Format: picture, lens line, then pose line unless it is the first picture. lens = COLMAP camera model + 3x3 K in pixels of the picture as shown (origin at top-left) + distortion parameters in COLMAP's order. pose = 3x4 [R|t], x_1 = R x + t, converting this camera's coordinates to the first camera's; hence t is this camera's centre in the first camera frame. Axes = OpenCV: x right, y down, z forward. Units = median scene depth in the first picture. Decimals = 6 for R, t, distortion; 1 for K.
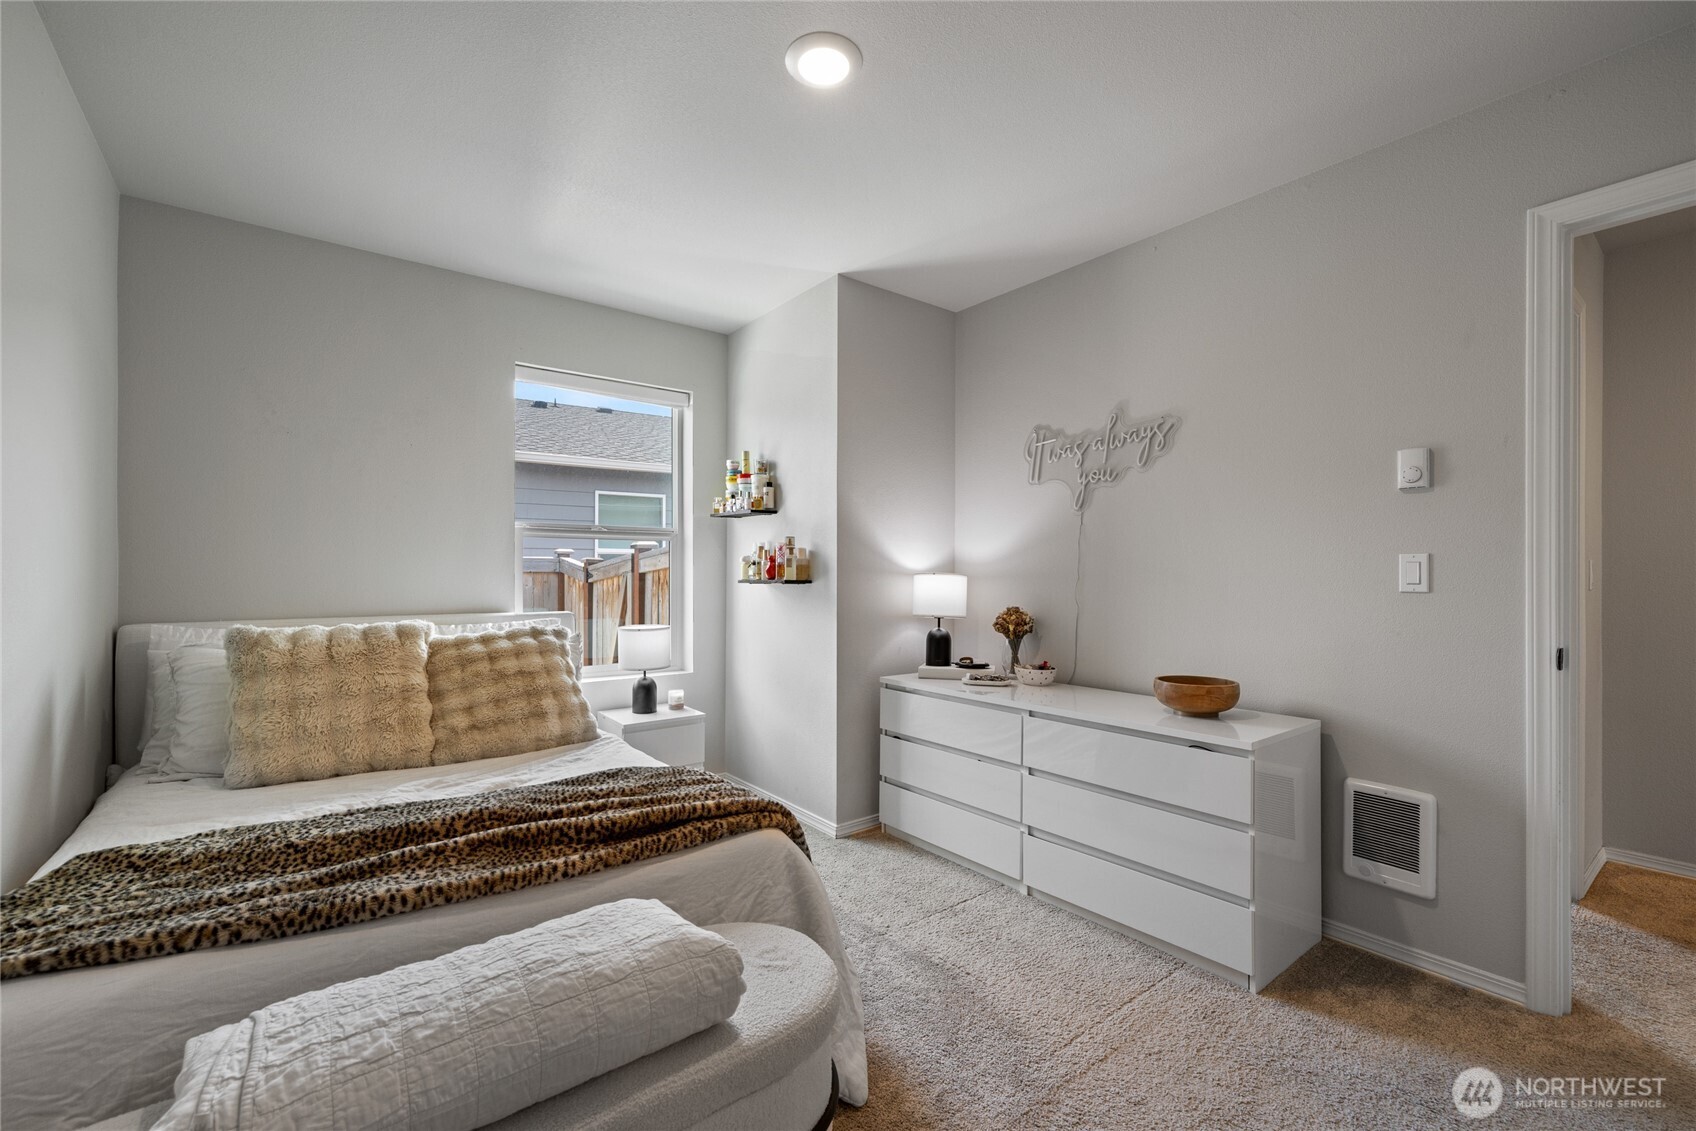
lens RADIAL K [[731.0, 0, 841.5], [0, 731.0, 573.9], [0, 0, 1]] dist [0.001765, 0.000756]
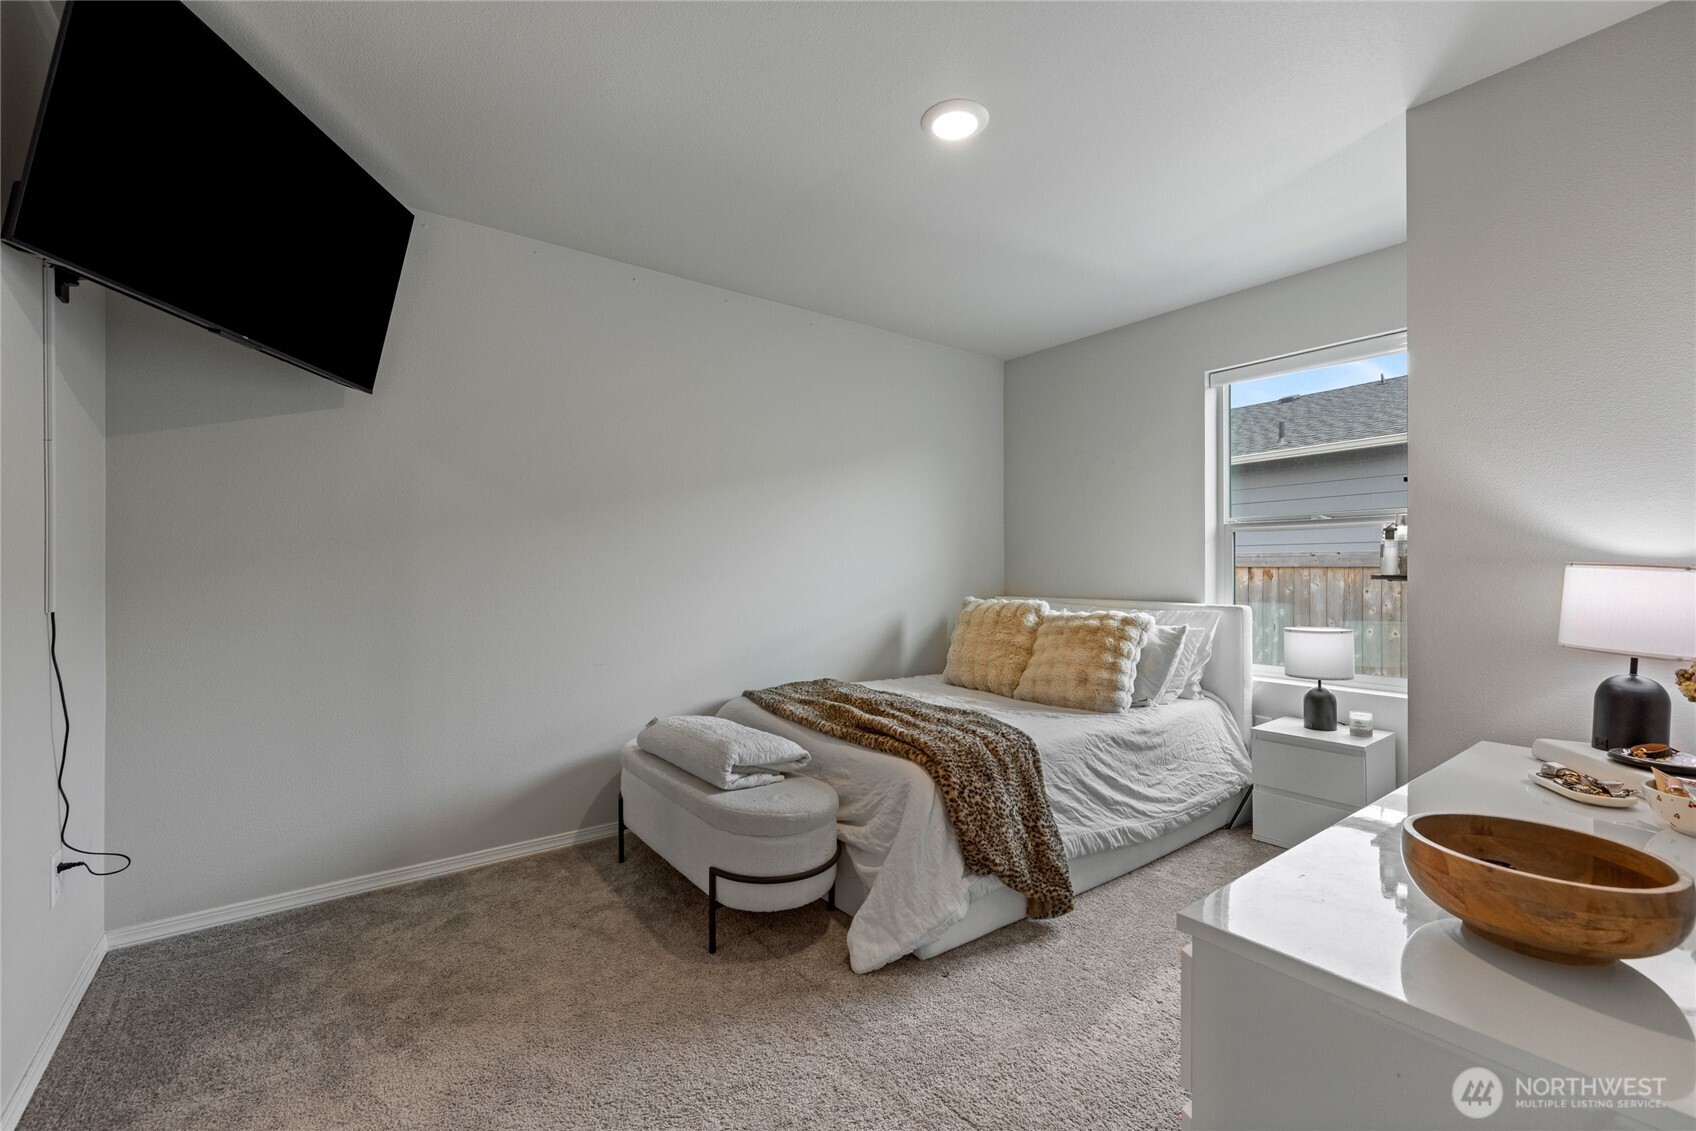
lens RADIAL K [[731.0, 0, 841.5], [0, 731.0, 568.7], [0, 0, 1]] dist [0.001765, 0.000756]
pose [[-0.032149, -0.003005, -0.999479, 0.666722], [-0.000566, 0.999995, -0.002989, 0.004882], [0.999483, 0.000470, -0.032150, 0.507420]]
